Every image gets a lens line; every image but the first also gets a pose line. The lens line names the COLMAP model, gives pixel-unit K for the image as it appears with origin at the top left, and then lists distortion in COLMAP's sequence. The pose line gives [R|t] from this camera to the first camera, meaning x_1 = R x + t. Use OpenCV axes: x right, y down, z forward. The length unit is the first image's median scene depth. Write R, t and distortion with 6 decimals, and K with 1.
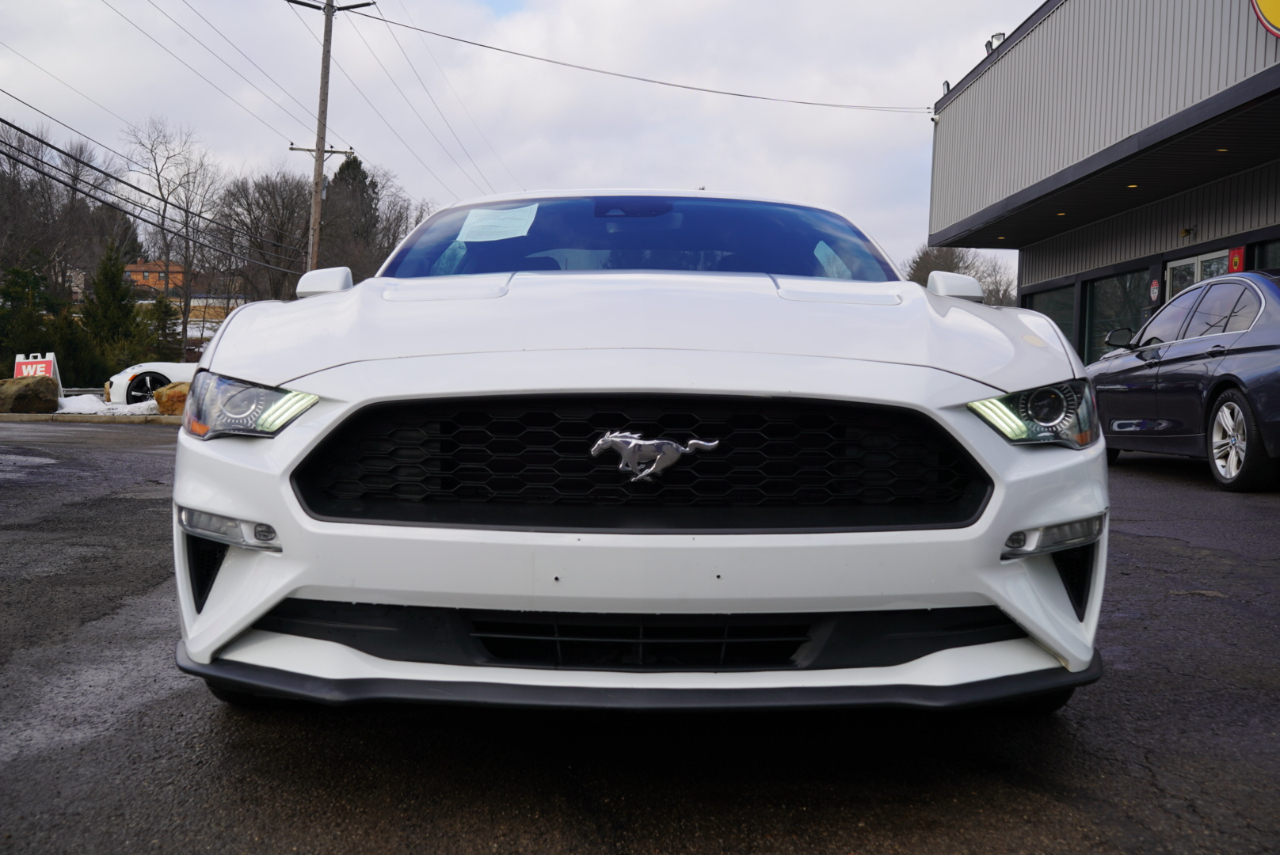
lens RADIAL K [[1263.1, 0, 643.1], [0, 1263.1, 430.3], [0, 0, 1]] dist [0.010339, 0.000000]
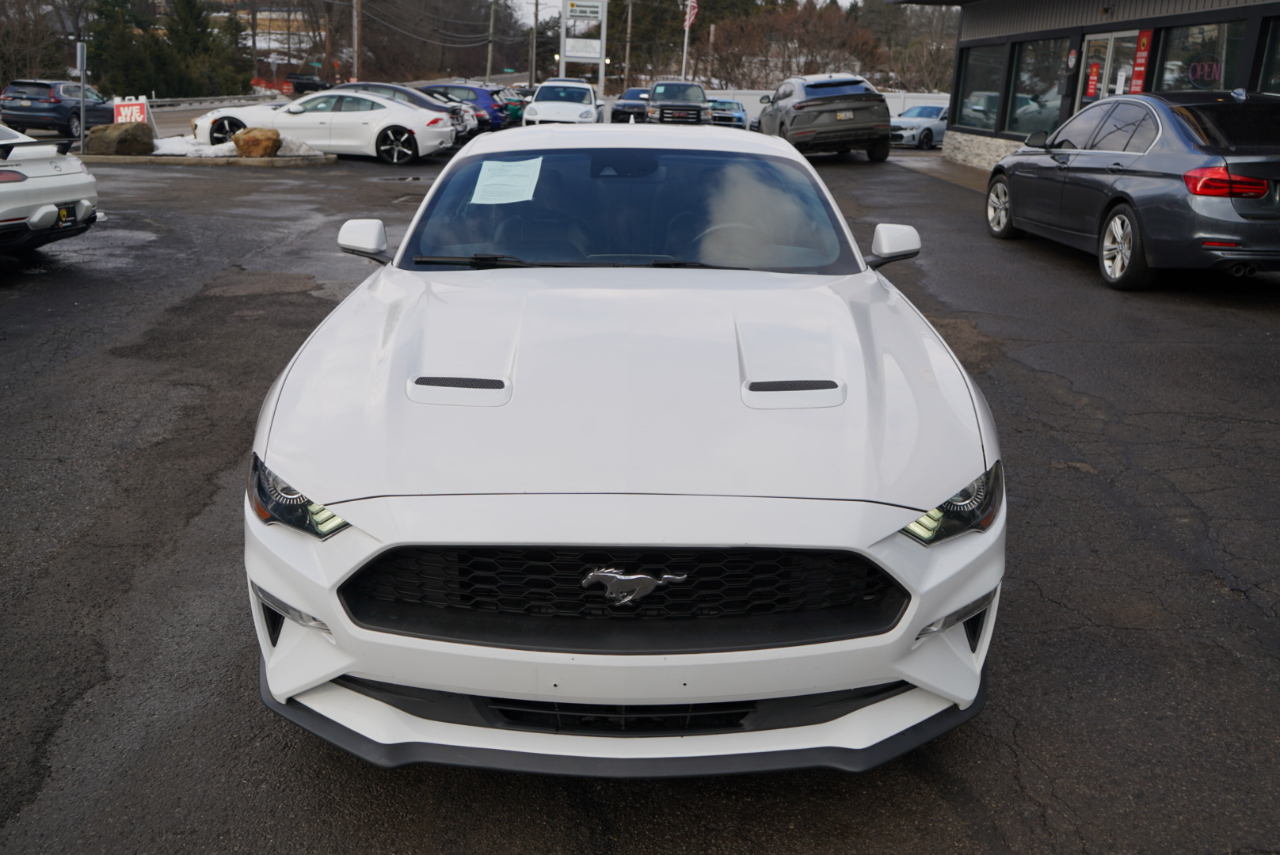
lens RADIAL K [[1007.9, 0, 641.5], [0, 1007.9, 393.7], [0, 0, 1]] dist [-0.000558, 0.006783]
pose [[0.999993, 0.003057, 0.002094, 0.003263], [-0.003490, 0.967075, 0.254468, -0.098066], [-0.001247, -0.254473, 0.967079, 0.025335]]
